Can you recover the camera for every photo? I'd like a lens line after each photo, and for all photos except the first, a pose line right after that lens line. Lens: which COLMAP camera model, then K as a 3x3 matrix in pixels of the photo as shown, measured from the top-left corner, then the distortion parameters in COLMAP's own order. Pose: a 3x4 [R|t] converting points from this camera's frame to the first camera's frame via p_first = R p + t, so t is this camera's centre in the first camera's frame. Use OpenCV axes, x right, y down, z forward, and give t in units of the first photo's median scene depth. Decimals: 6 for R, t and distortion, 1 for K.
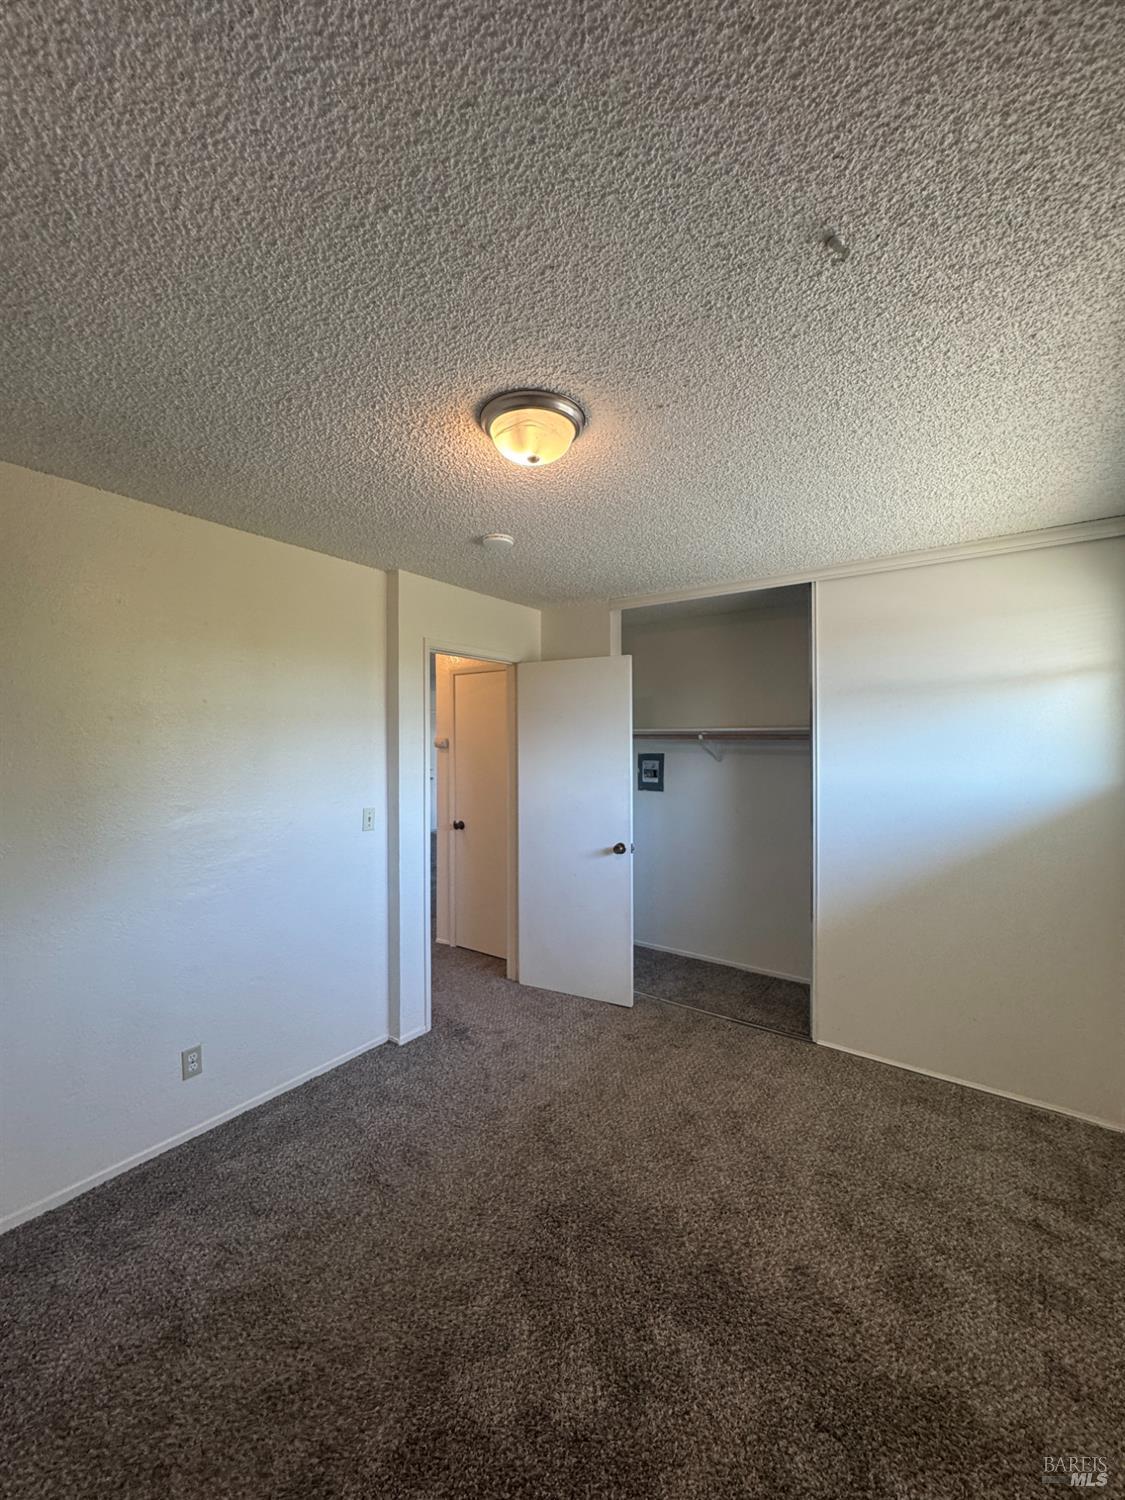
lens RADIAL K [[594.6, 0, 557.6], [0, 594.6, 752.1], [0, 0, 1]] dist [-0.003538, 0.000204]
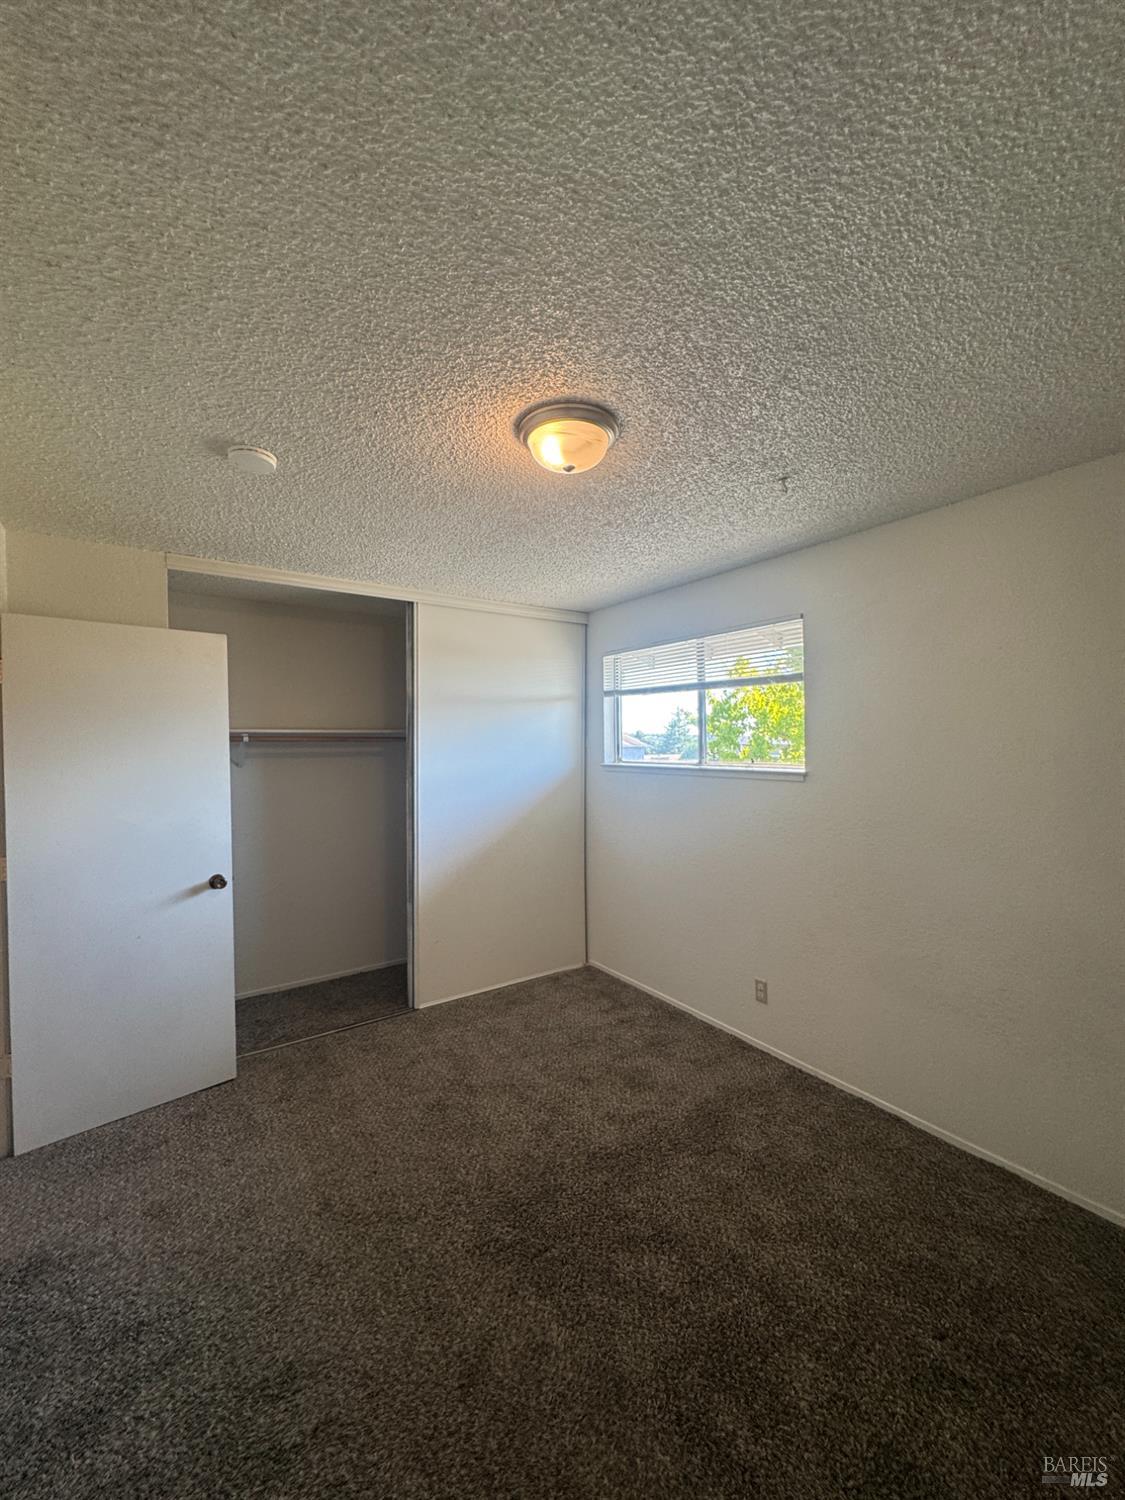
lens RADIAL K [[594.6, 0, 568.2], [0, 594.6, 751.8], [0, 0, 1]] dist [-0.003538, 0.000204]
pose [[0.330011, -0.018685, 0.943792, -0.604946], [0.026296, 0.999598, 0.010595, -0.005196], [-0.943611, 0.021321, 0.330370, 0.392618]]
